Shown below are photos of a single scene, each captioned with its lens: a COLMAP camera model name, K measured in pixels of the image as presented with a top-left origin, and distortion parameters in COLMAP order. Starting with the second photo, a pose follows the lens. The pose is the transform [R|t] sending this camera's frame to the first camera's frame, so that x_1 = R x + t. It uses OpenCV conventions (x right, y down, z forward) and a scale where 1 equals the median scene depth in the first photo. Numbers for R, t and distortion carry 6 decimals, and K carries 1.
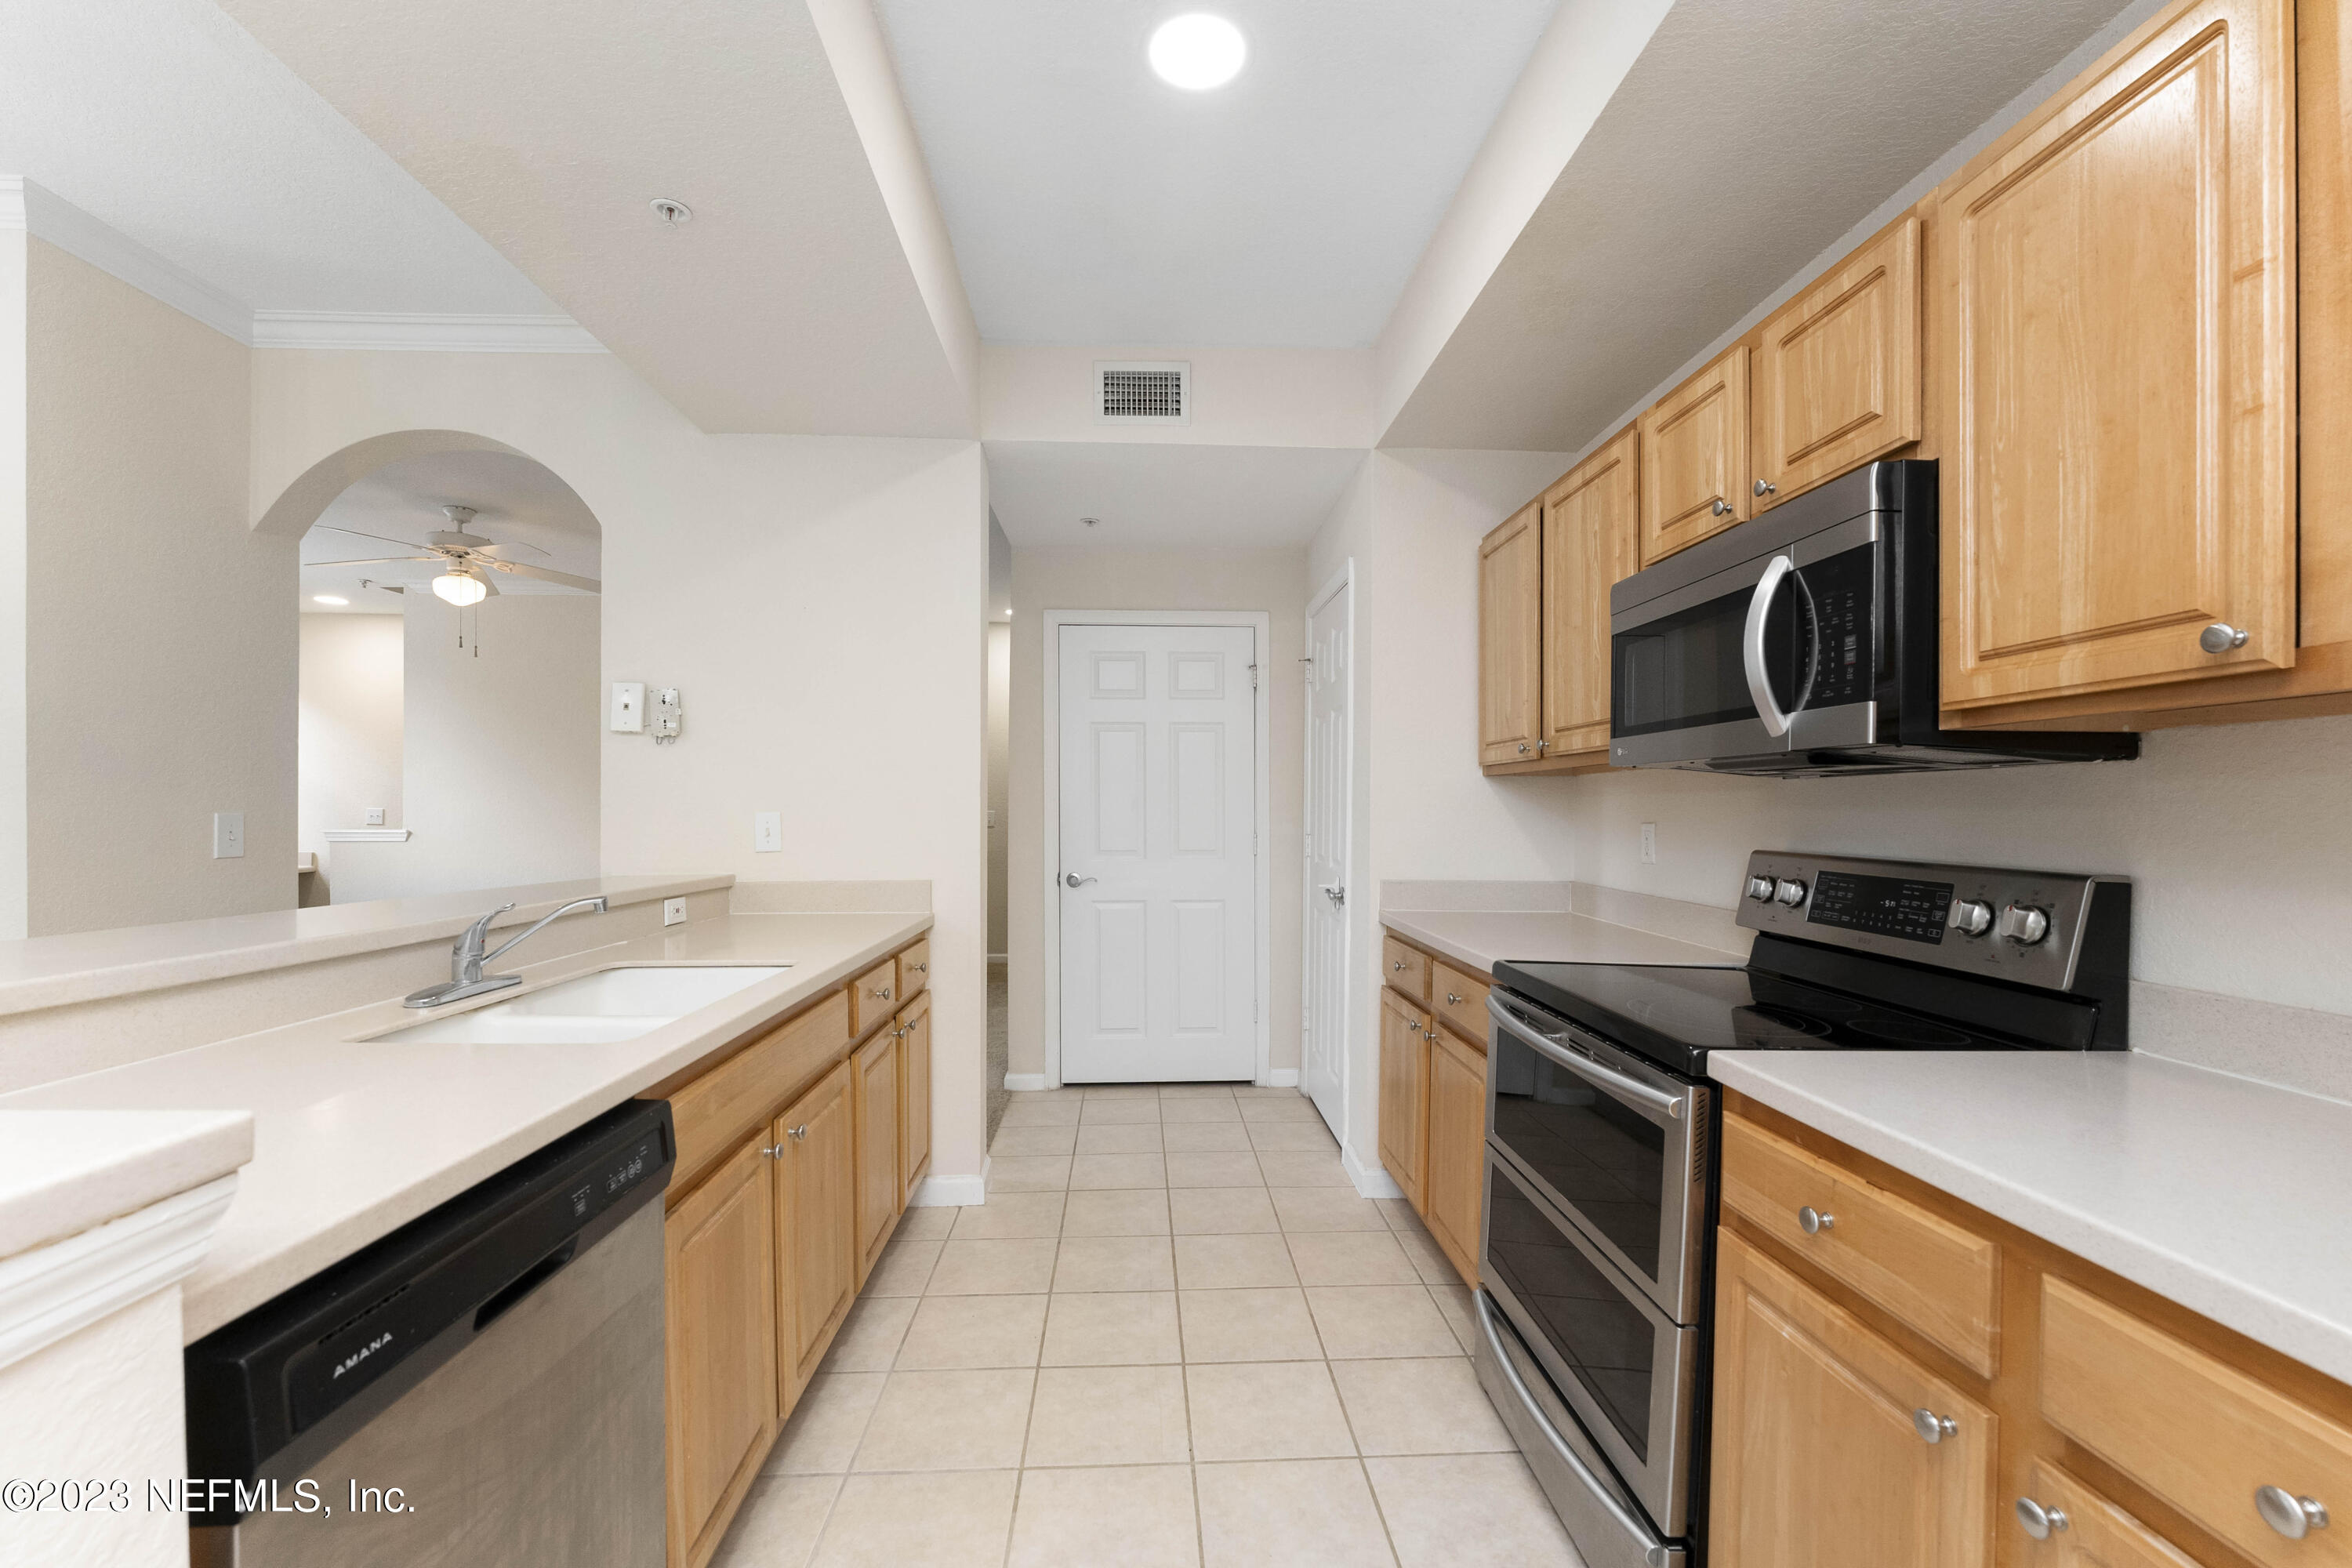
lens RADIAL K [[938.5, 0, 1187.3], [0, 938.5, 817.6], [0, 0, 1]] dist [-0.010837, 0.001518]
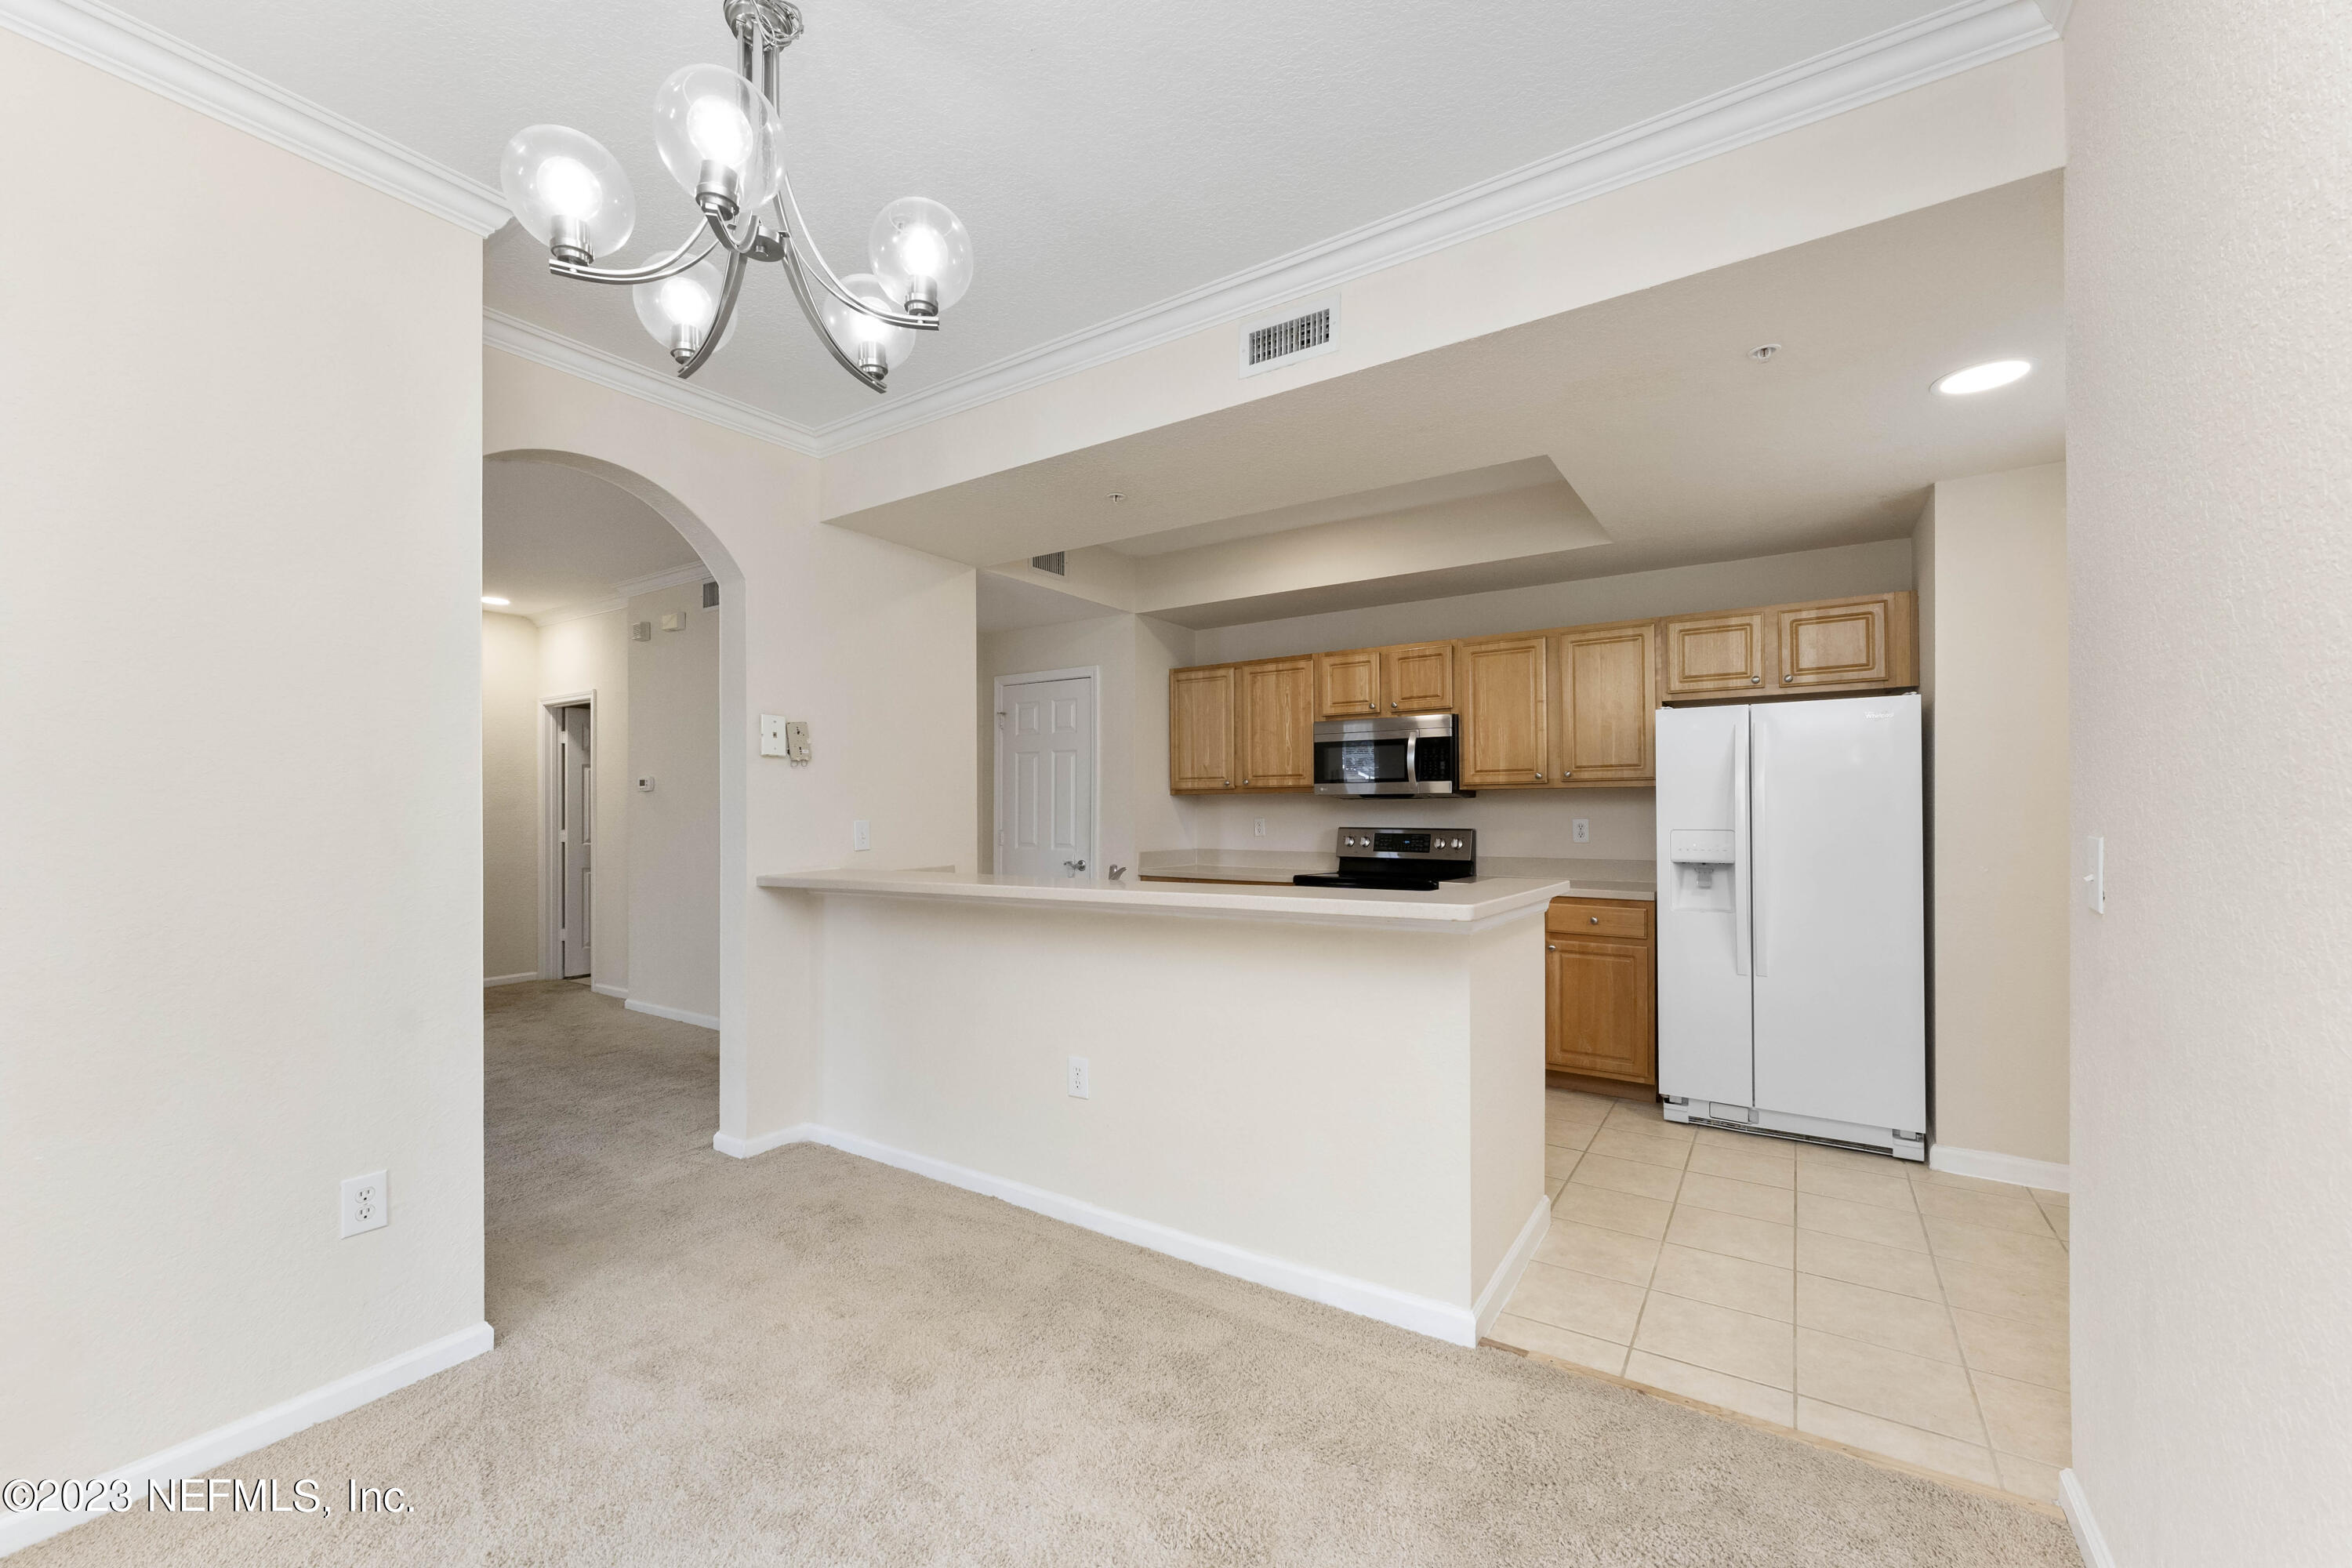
lens RADIAL K [[938.5, 0, 1154.0], [0, 938.5, 794.8], [0, 0, 1]] dist [-0.010837, 0.001518]
pose [[0.612681, 0.004113, 0.790319, -2.333292], [0.014844, 0.999750, -0.016710, -0.025159], [-0.790191, 0.021969, 0.612467, -0.241966]]
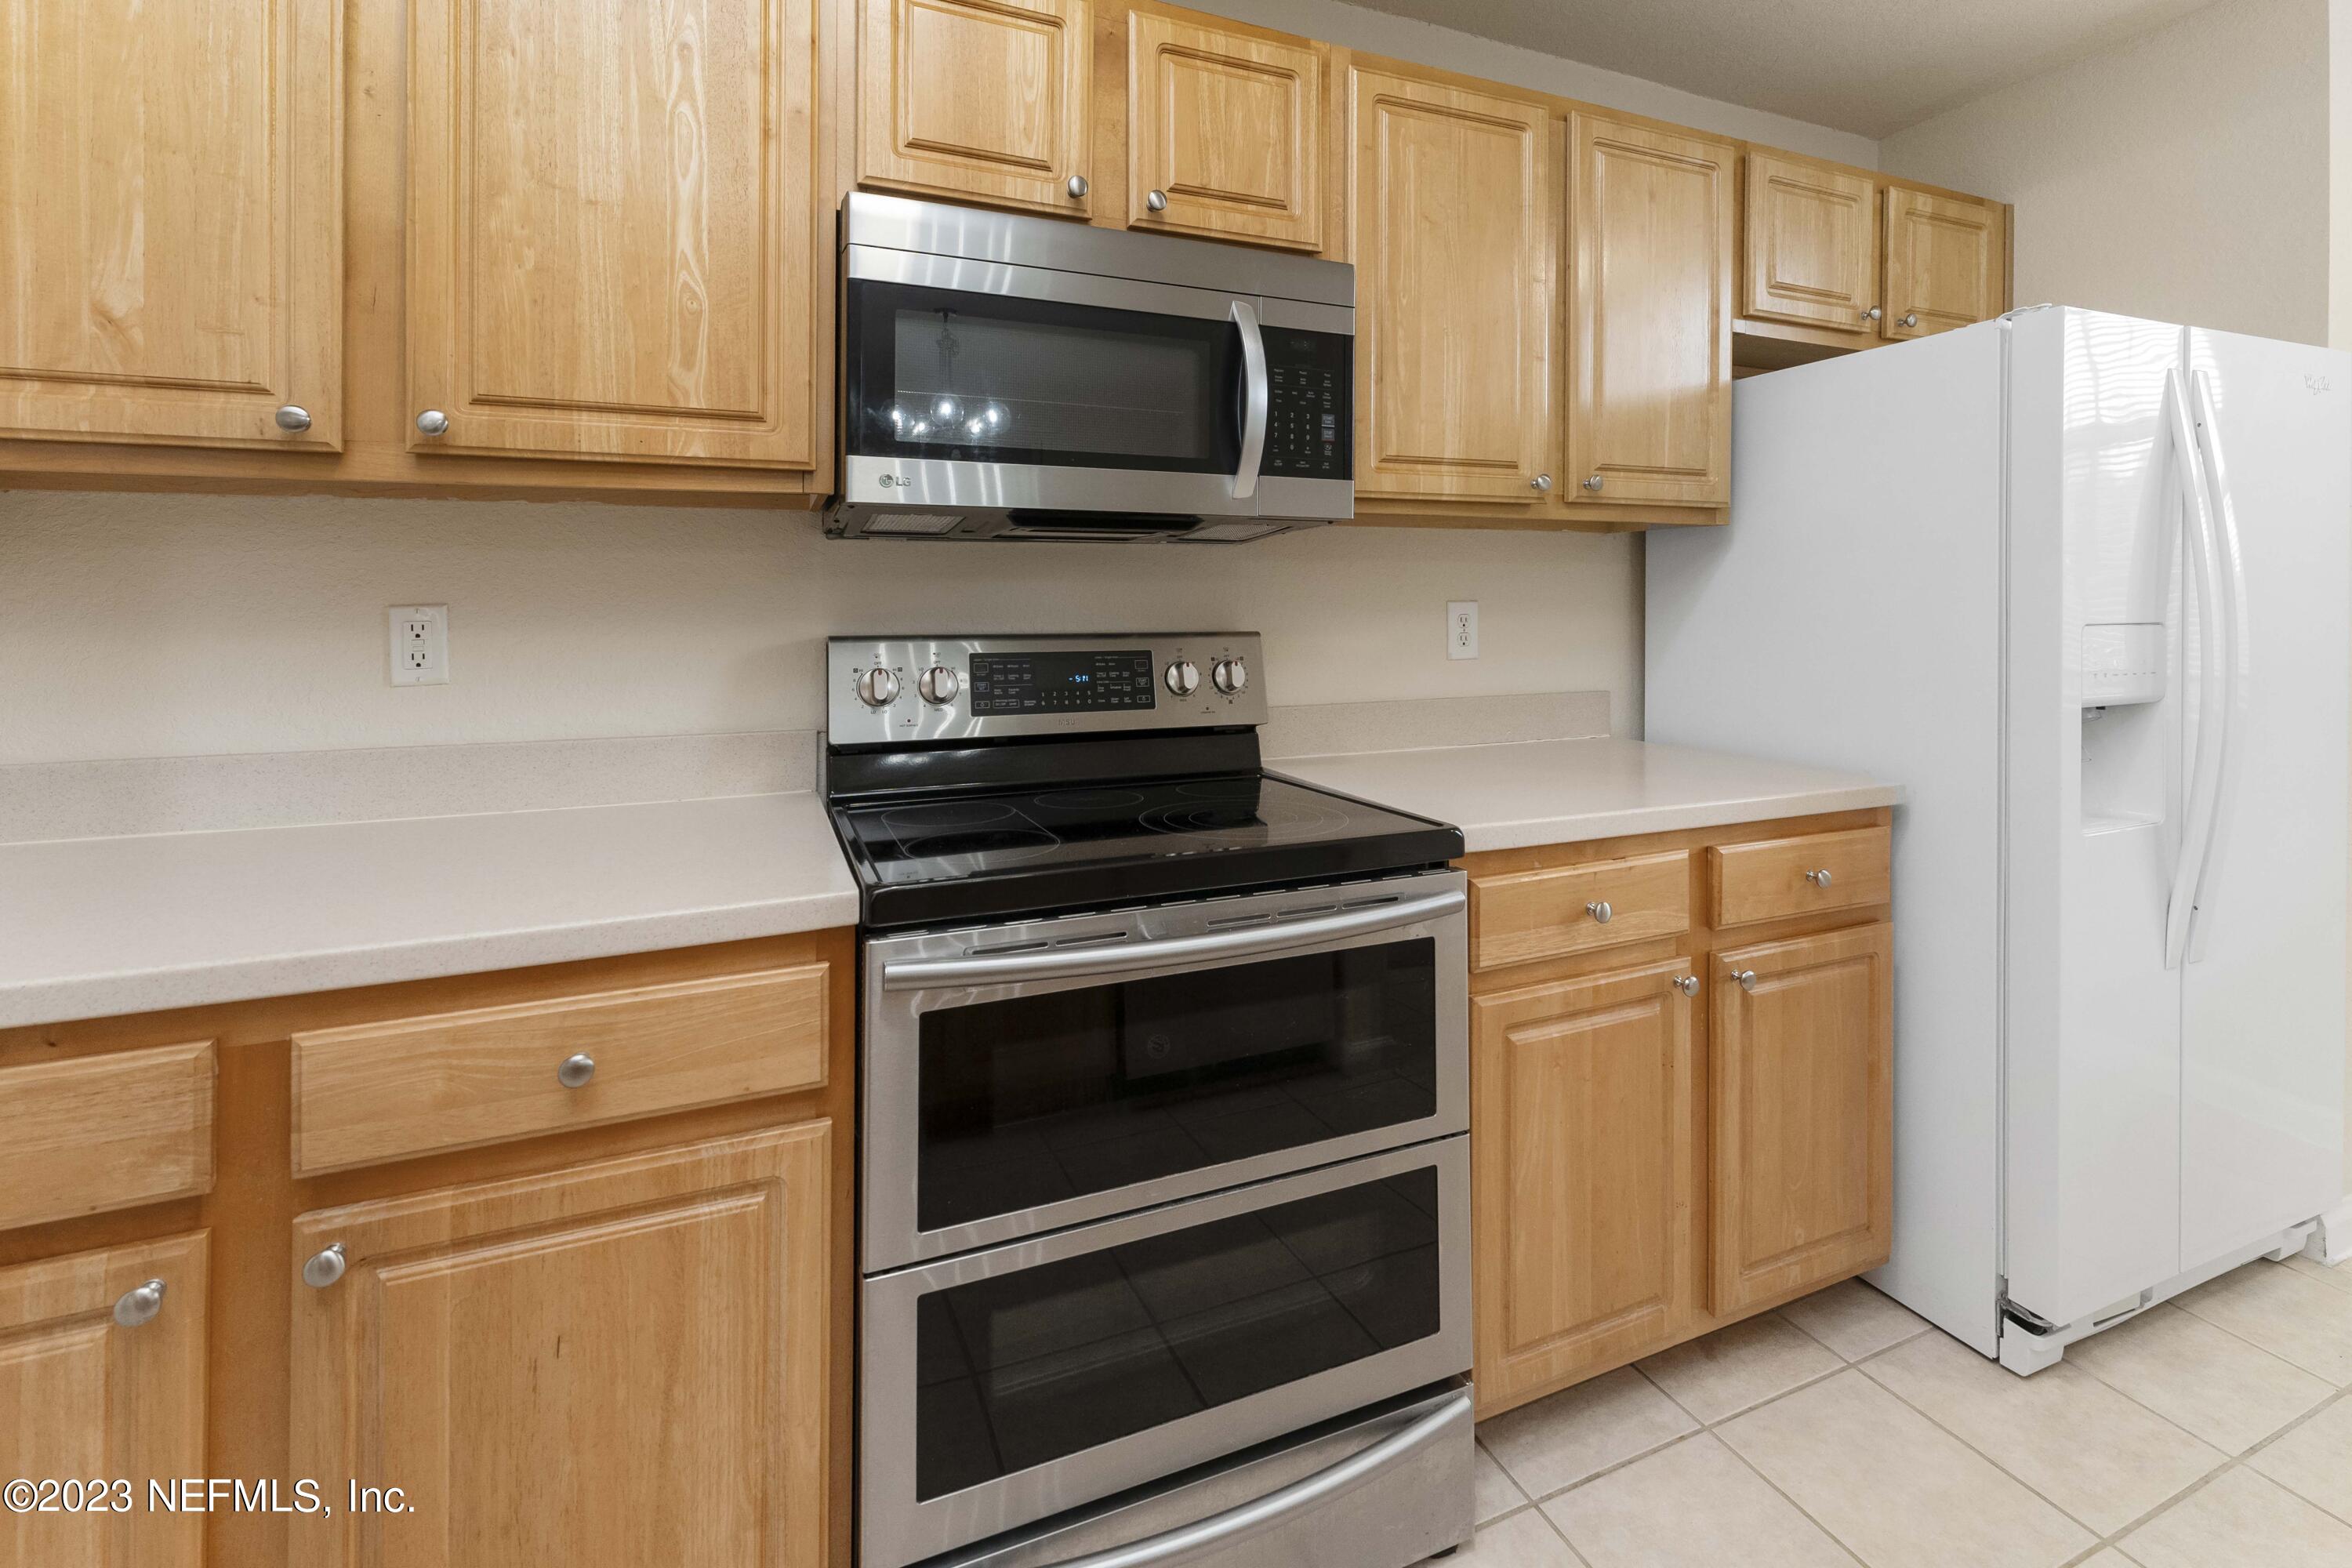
lens RADIAL K [[938.5, 0, 1169.3], [0, 938.5, 617.0], [0, 0, 1]] dist [-0.010837, 0.001518]
pose [[-0.302851, -0.020174, 0.952824, -0.216718], [0.010235, 0.999649, 0.024418, 0.005767], [-0.952983, 0.017148, -0.302538, 1.293870]]
